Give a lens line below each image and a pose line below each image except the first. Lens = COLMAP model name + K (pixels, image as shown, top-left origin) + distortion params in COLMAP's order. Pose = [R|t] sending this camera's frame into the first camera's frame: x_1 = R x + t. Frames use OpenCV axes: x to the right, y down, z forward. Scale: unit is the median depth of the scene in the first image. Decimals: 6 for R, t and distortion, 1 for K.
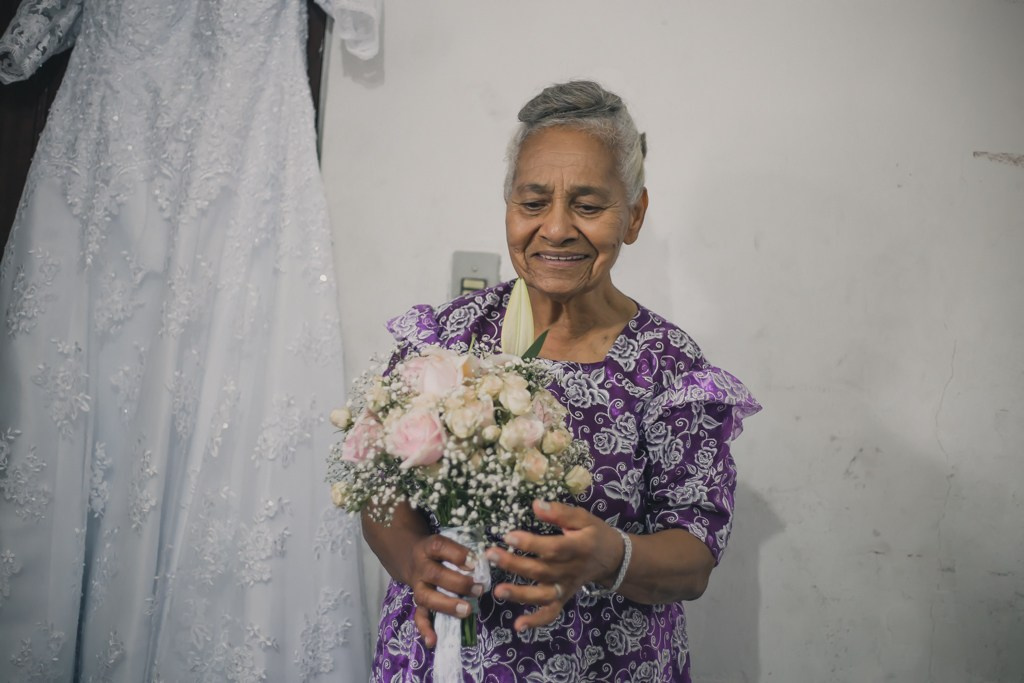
lens RADIAL K [[1510.0, 0, 511.3], [0, 1510.0, 330.5], [0, 0, 1]] dist [-0.101901, -0.093281]
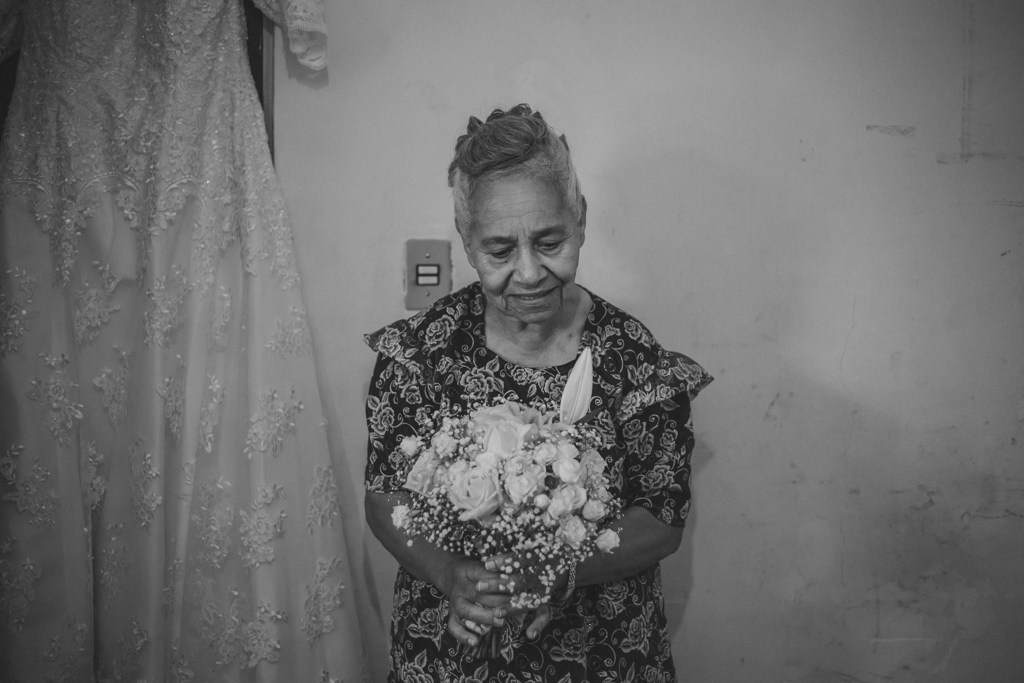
lens RADIAL K [[1510.0, 0, 511.3], [0, 1510.0, 330.5], [0, 0, 1]] dist [-0.101901, -0.093281]
pose [[0.986173, -0.076063, 0.147235, -0.132572], [0.052531, 0.986108, 0.157582, -0.160141], [-0.157176, -0.147669, 0.976468, -0.083111]]
